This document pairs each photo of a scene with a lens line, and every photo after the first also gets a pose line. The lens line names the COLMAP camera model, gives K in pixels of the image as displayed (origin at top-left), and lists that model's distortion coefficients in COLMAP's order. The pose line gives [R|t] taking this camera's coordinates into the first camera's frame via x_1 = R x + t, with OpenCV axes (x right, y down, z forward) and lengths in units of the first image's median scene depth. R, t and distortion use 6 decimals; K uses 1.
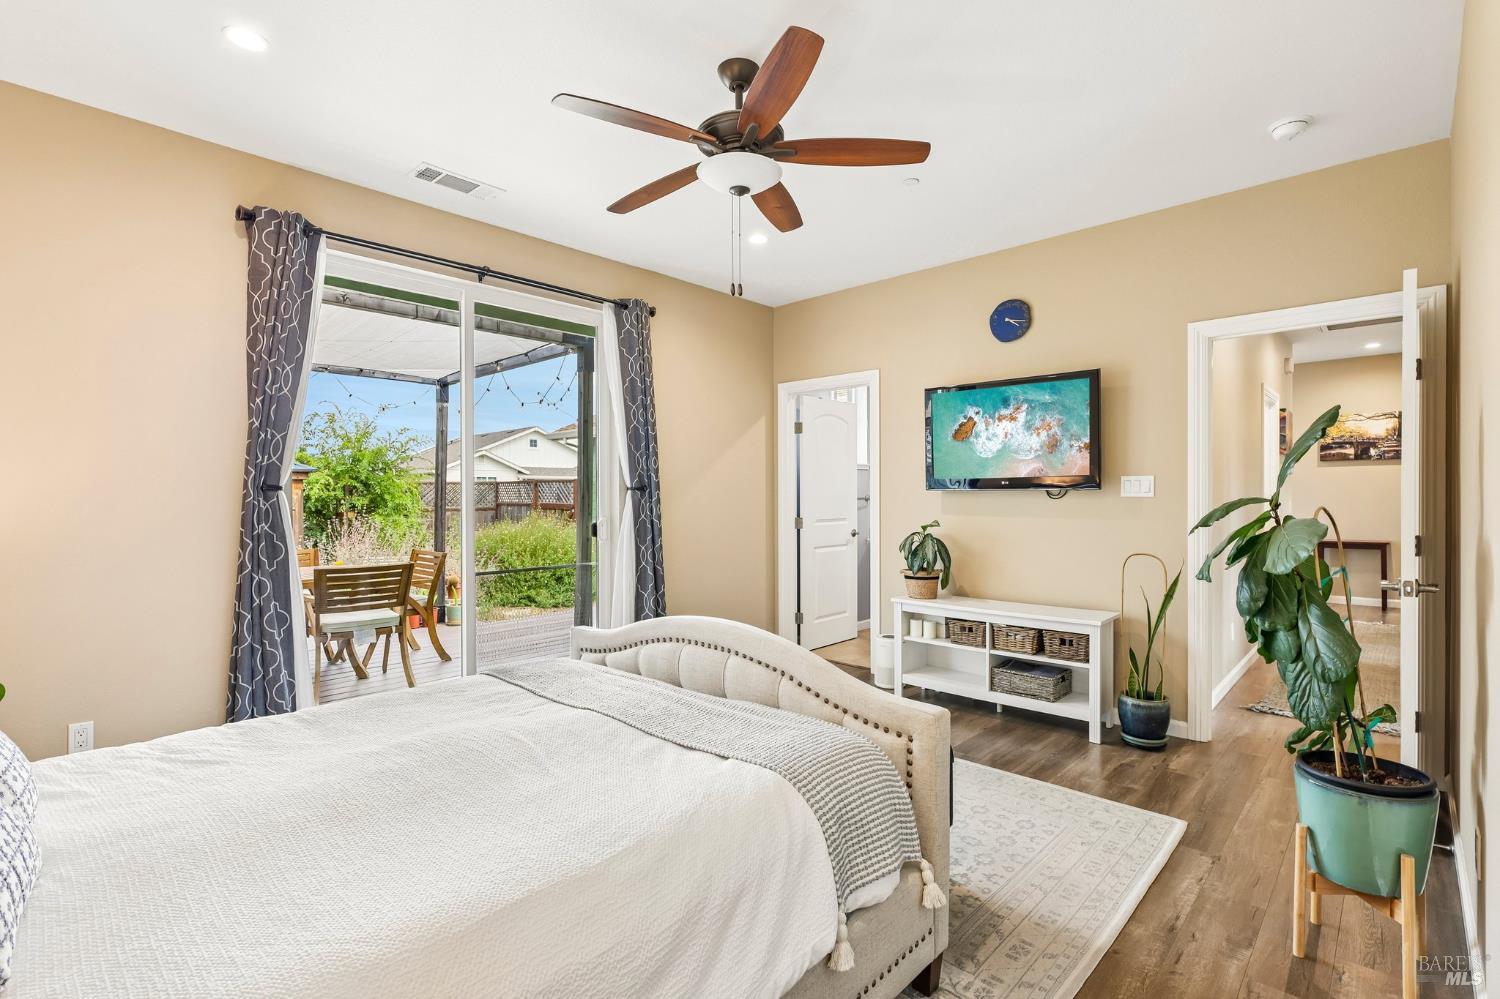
lens RADIAL K [[692.2, 0, 750.0], [0, 692.2, 499.5], [0, 0, 1]] dist [-0.000021, 0.000468]
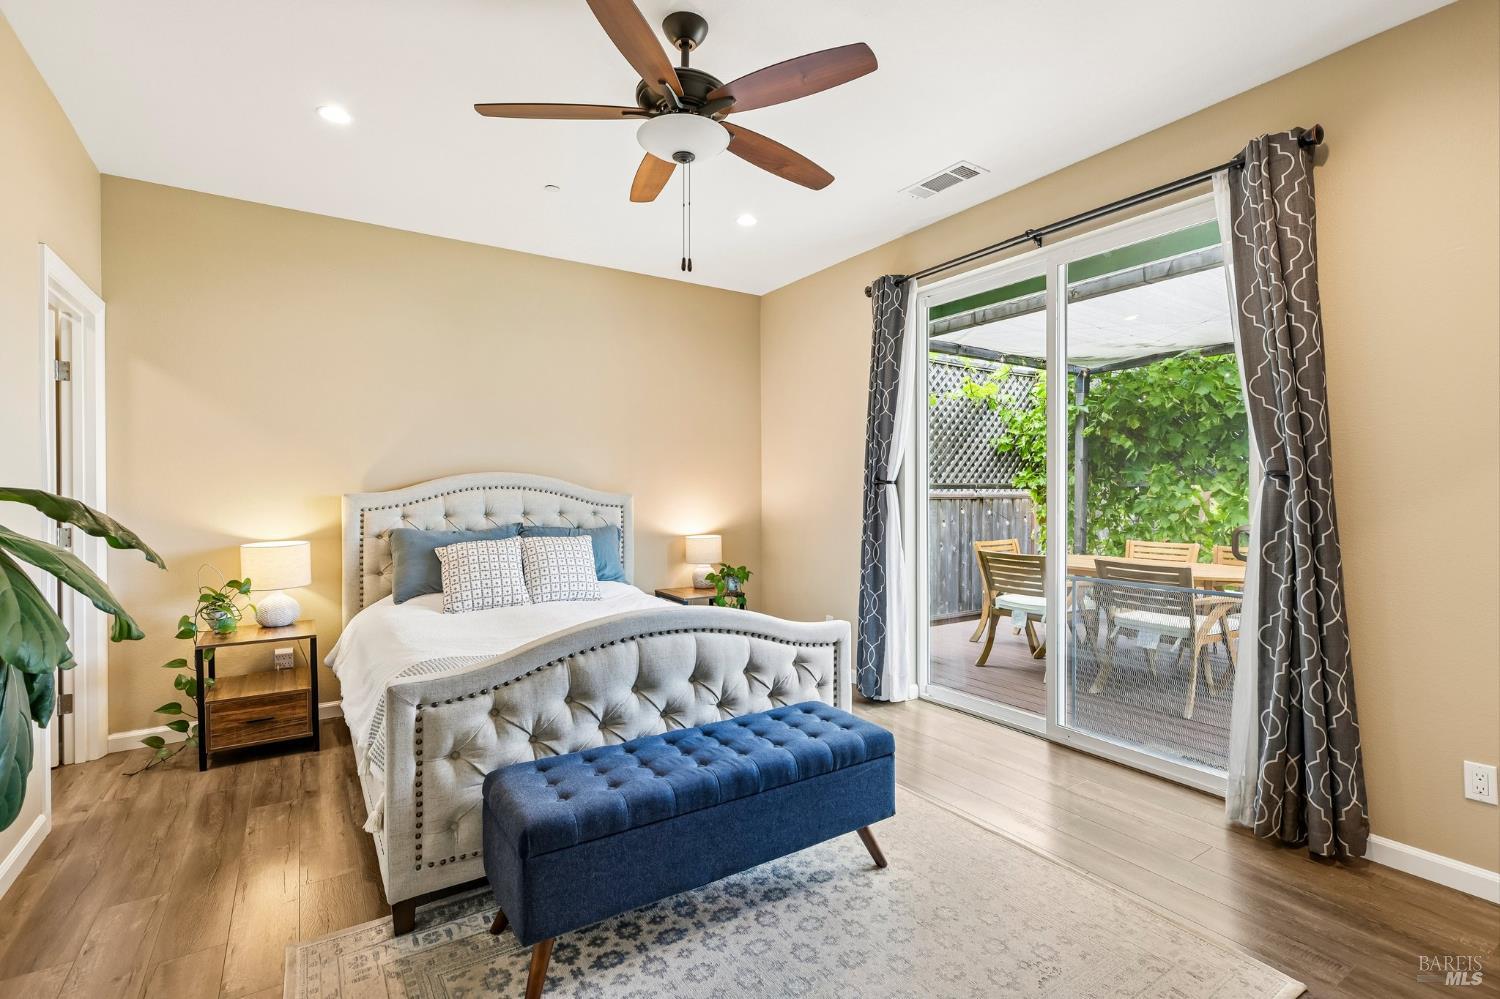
lens RADIAL K [[685.3, 0, 747.2], [0, 685.3, 493.4], [0, 0, 1]] dist [-0.000722, 0.000012]
pose [[-0.224798, 0.009573, -0.974358, 0.567686], [-0.003651, 0.999936, 0.010667, -0.006679], [0.974398, 0.005955, -0.224749, 0.857490]]
